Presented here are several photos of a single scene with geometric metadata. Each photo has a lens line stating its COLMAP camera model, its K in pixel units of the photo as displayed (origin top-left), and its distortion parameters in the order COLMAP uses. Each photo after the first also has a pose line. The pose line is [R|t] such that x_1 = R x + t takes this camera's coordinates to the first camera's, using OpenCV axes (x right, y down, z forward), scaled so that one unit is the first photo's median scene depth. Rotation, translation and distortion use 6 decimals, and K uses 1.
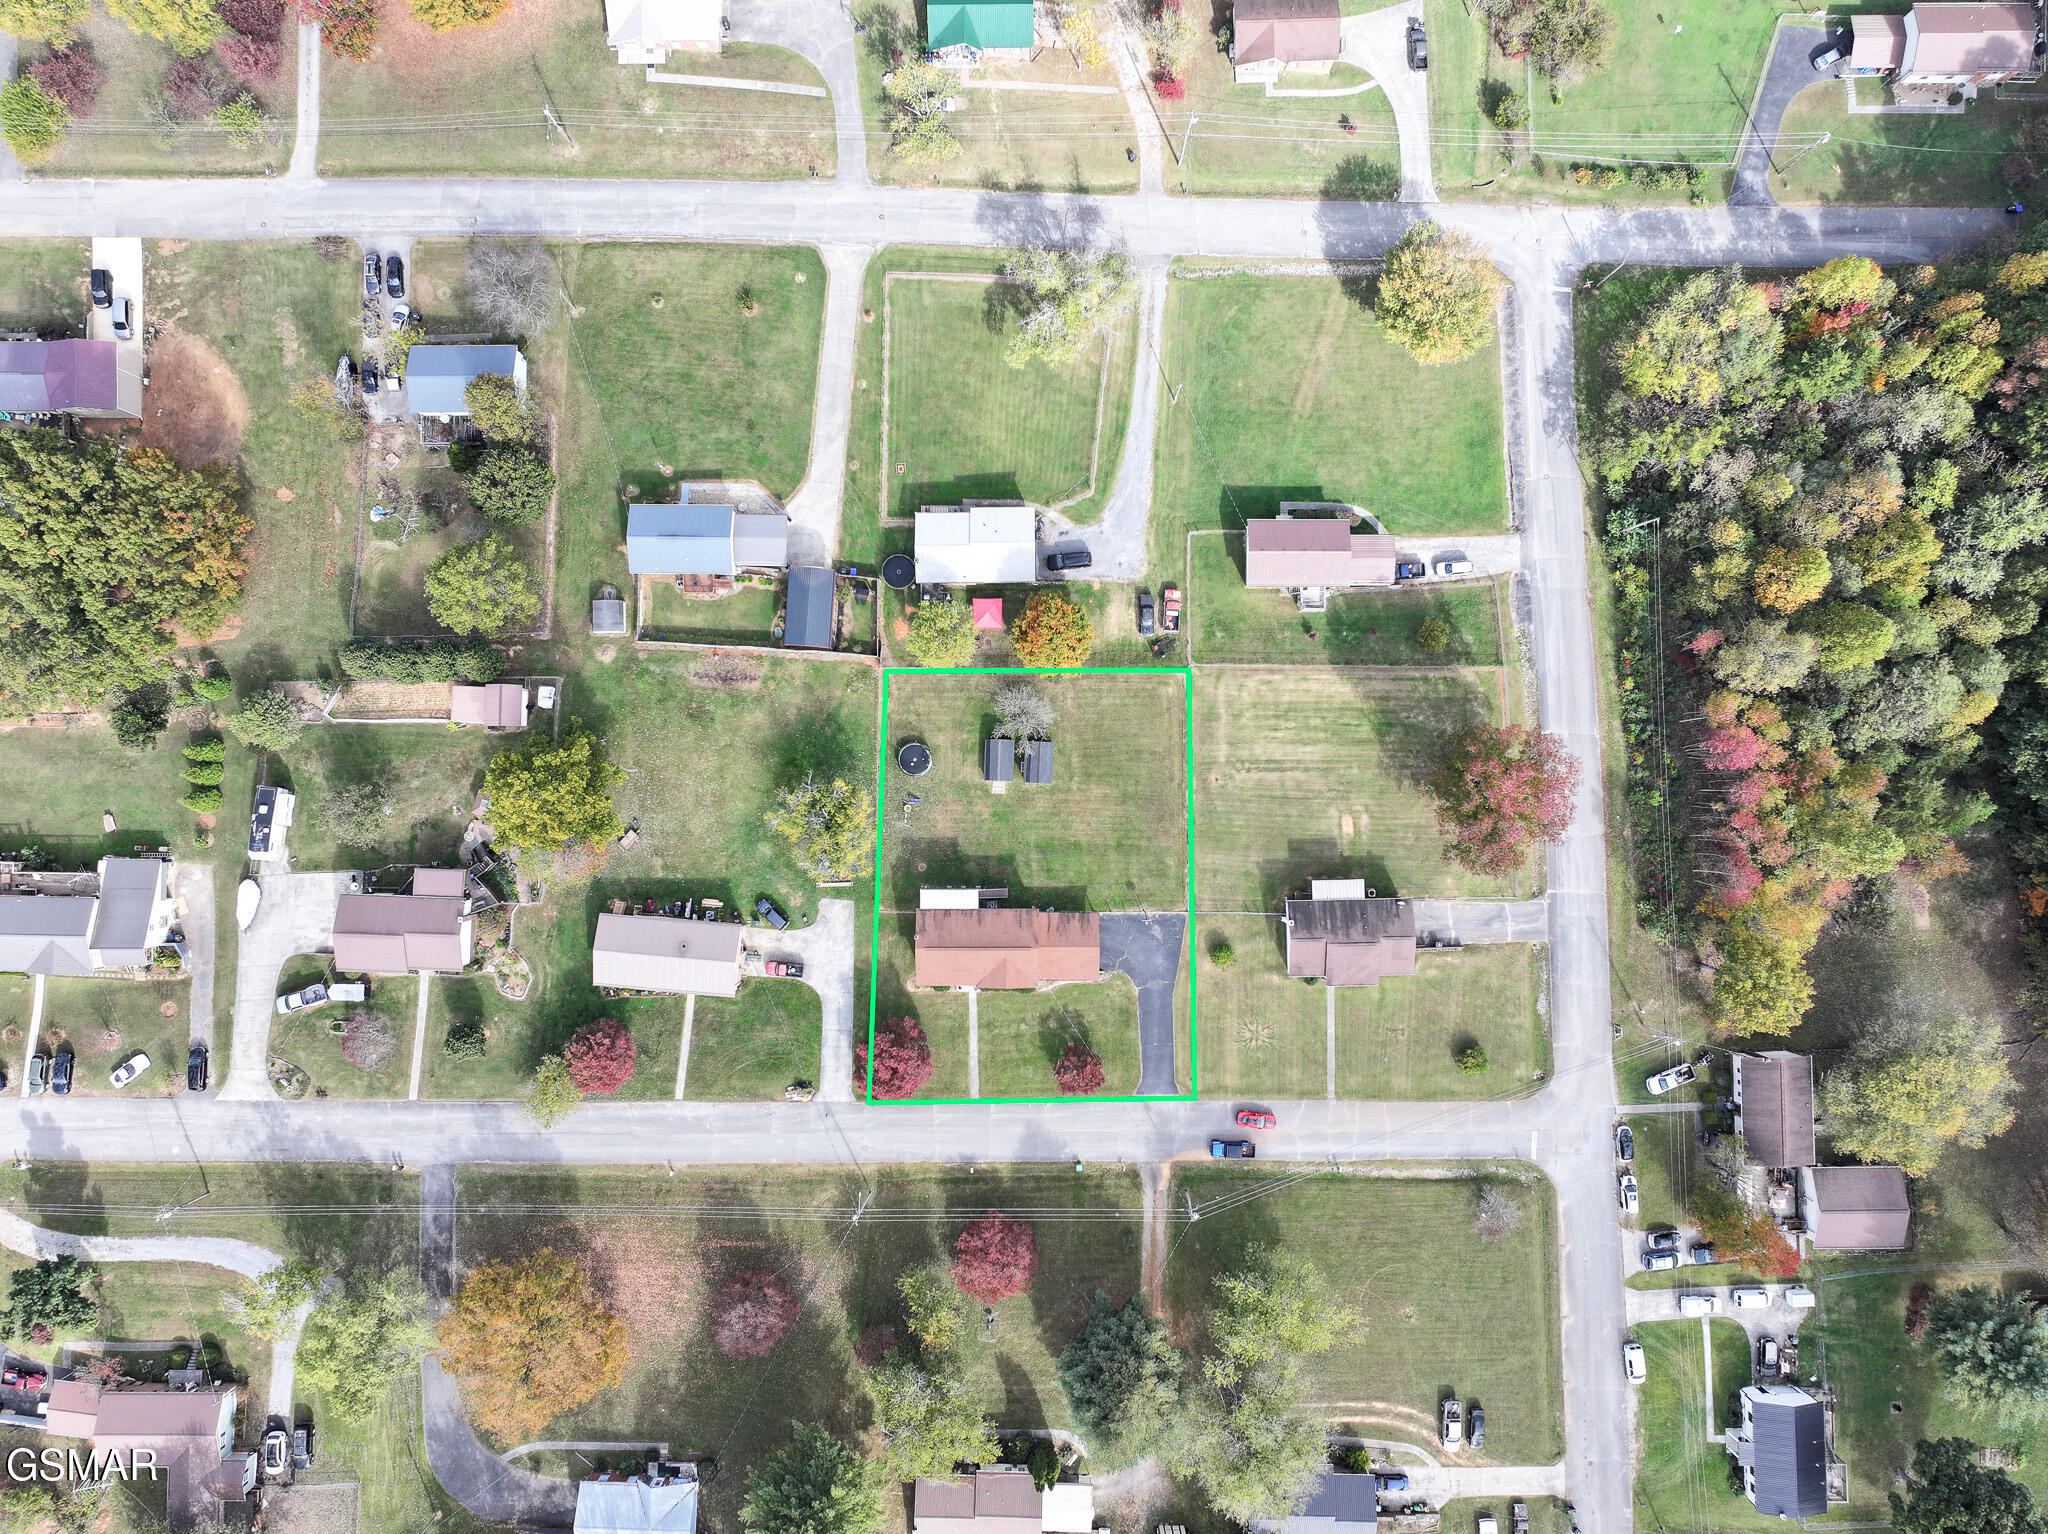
lens RADIAL K [[1435.7, 0, 1029.8], [0, 1435.7, 763.6], [0, 0, 1]] dist [0.002226, 0.012554]
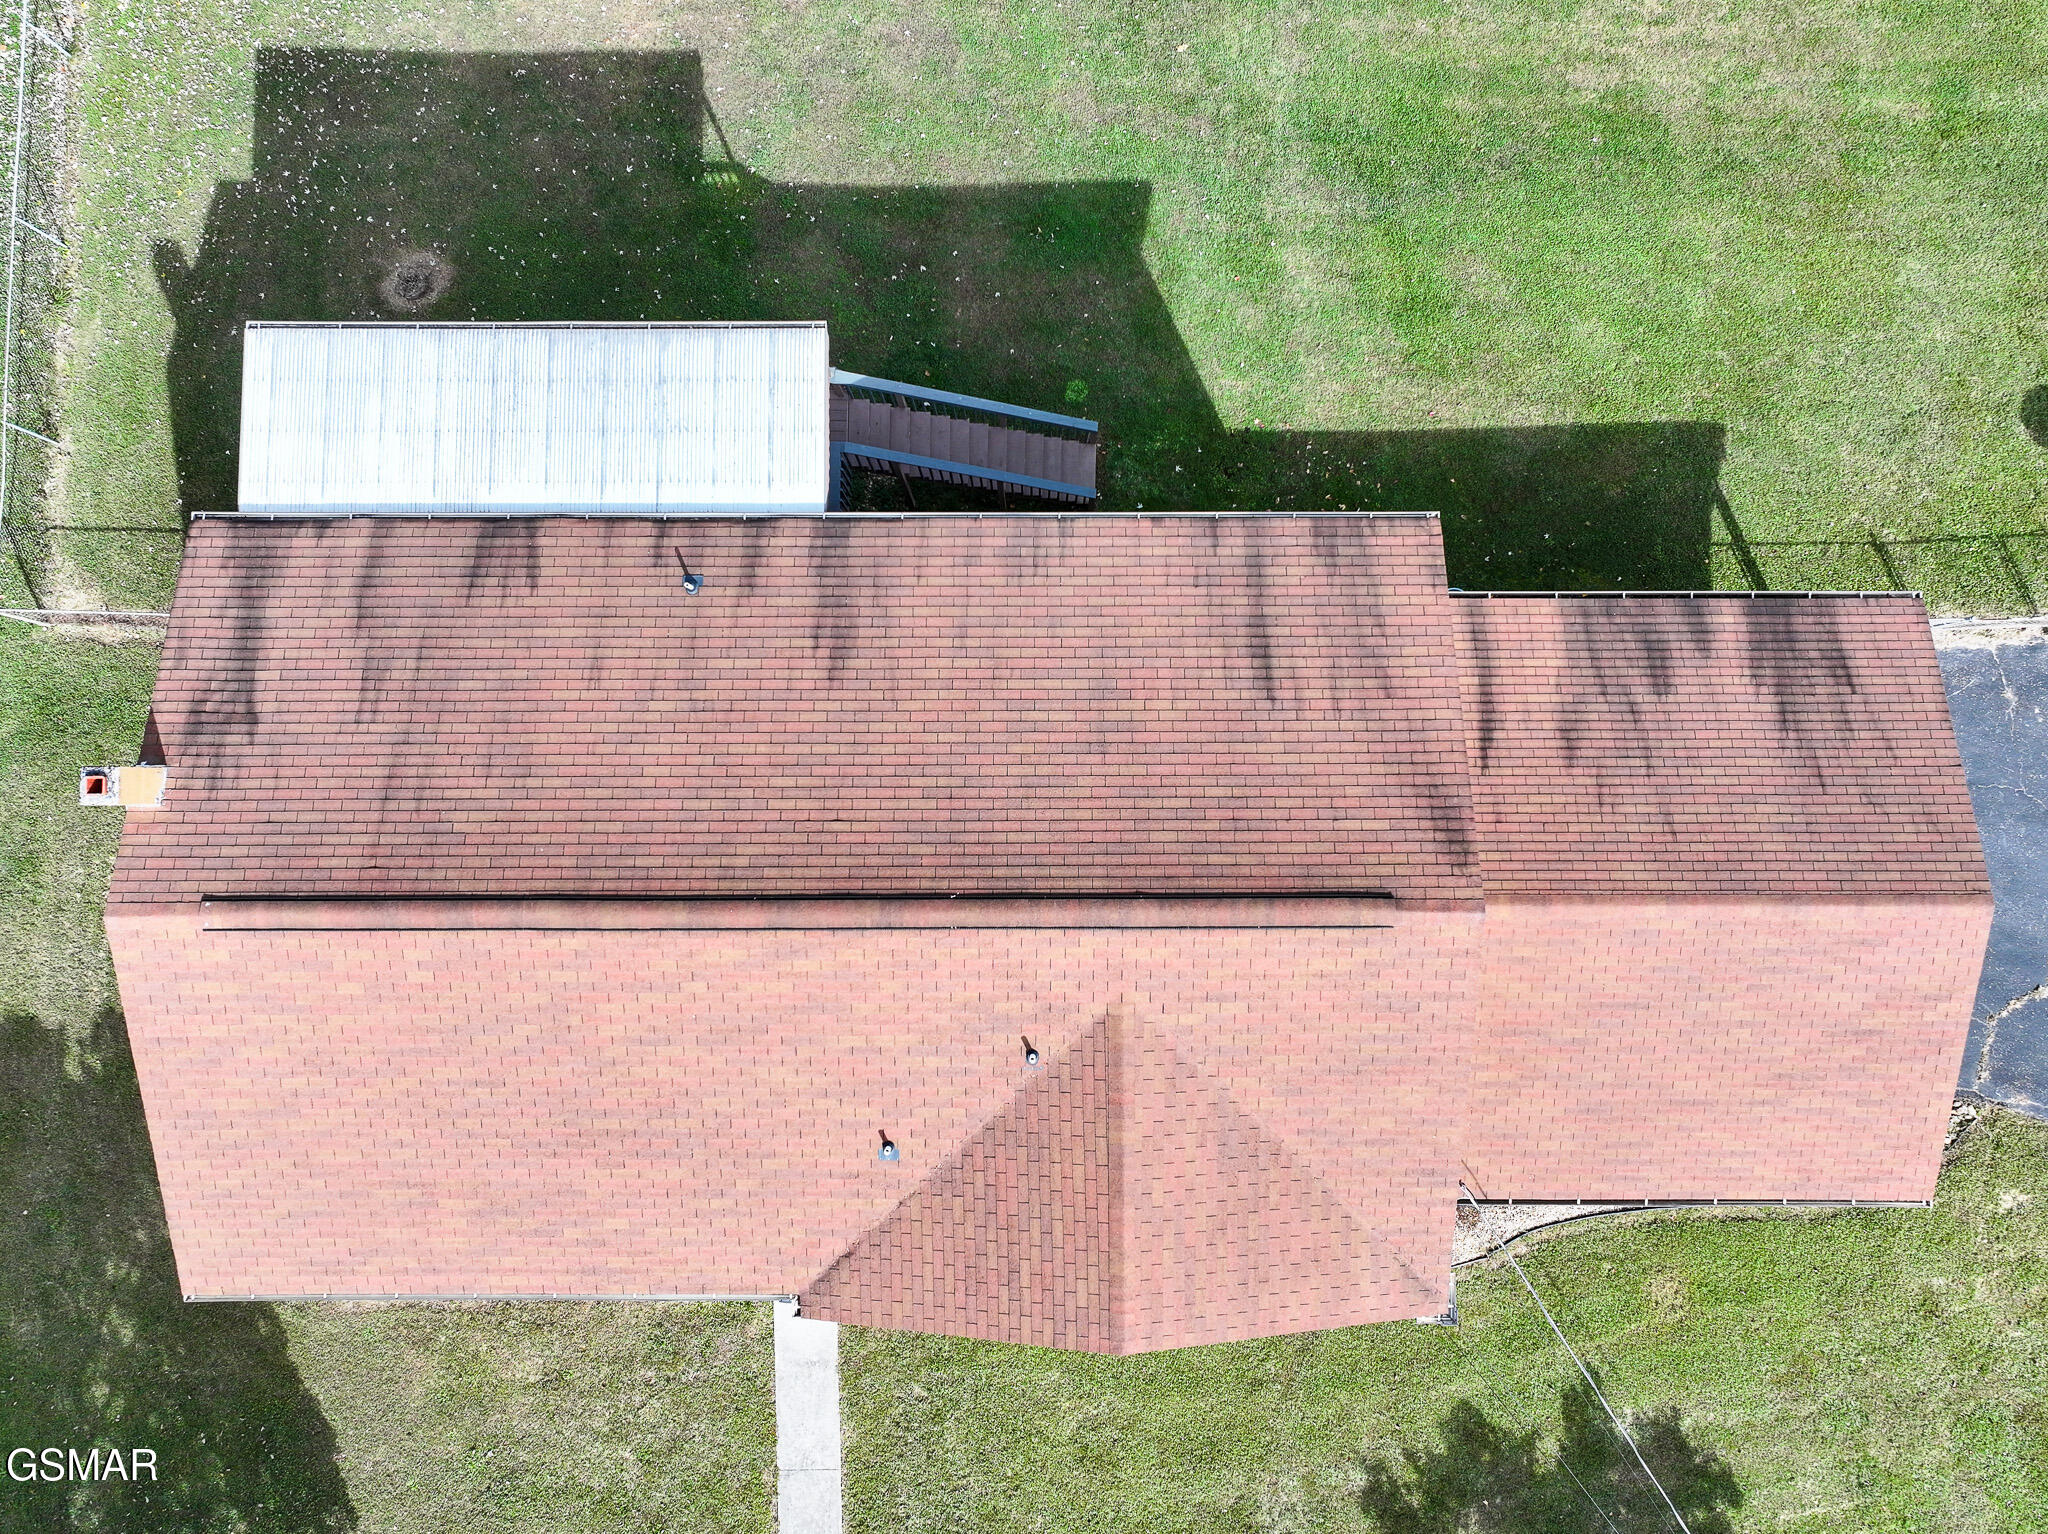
lens RADIAL K [[1435.7, 0, 1029.8], [0, 1435.7, 763.6], [0, 0, 1]] dist [0.002226, 0.012554]
pose [[0.999952, -0.002851, 0.009424, -0.022318], [0.002874, 0.999993, -0.002434, 0.115507], [-0.009417, 0.002461, 0.999953, 0.878217]]
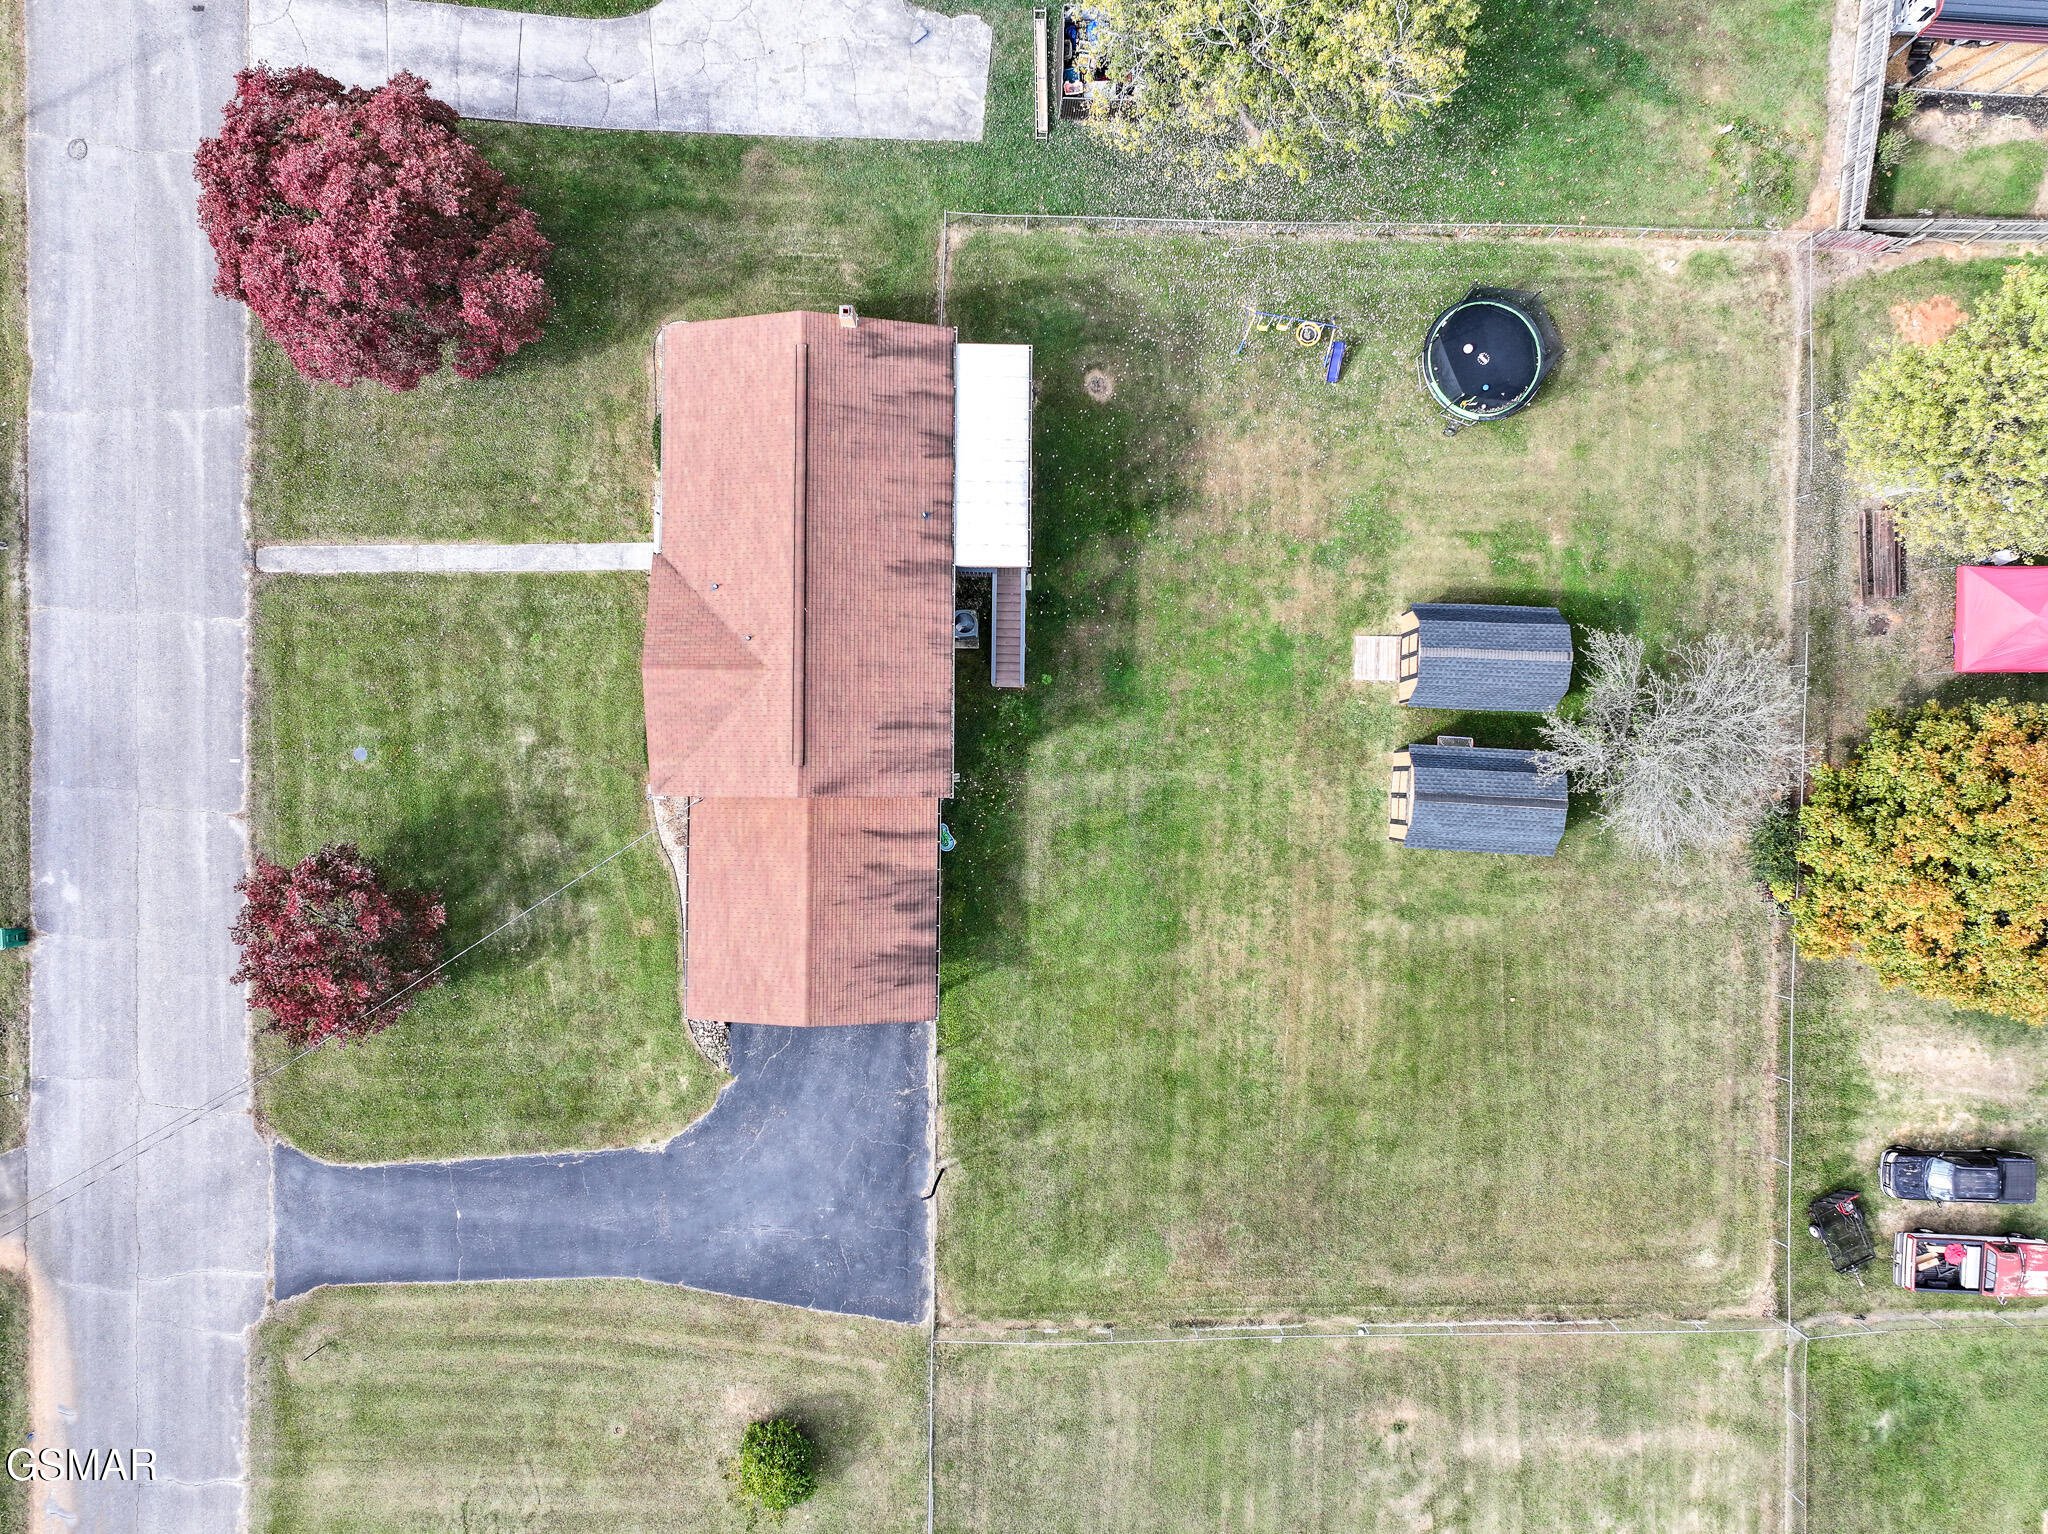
lens RADIAL K [[1435.7, 0, 1029.8], [0, 1435.7, 763.6], [0, 0, 1]] dist [0.002226, 0.012554]
pose [[-0.005922, 0.999975, -0.003888, 0.000794], [-0.999813, -0.005850, 0.018441, 0.080518], [0.018418, 0.003996, 0.999822, 0.721771]]
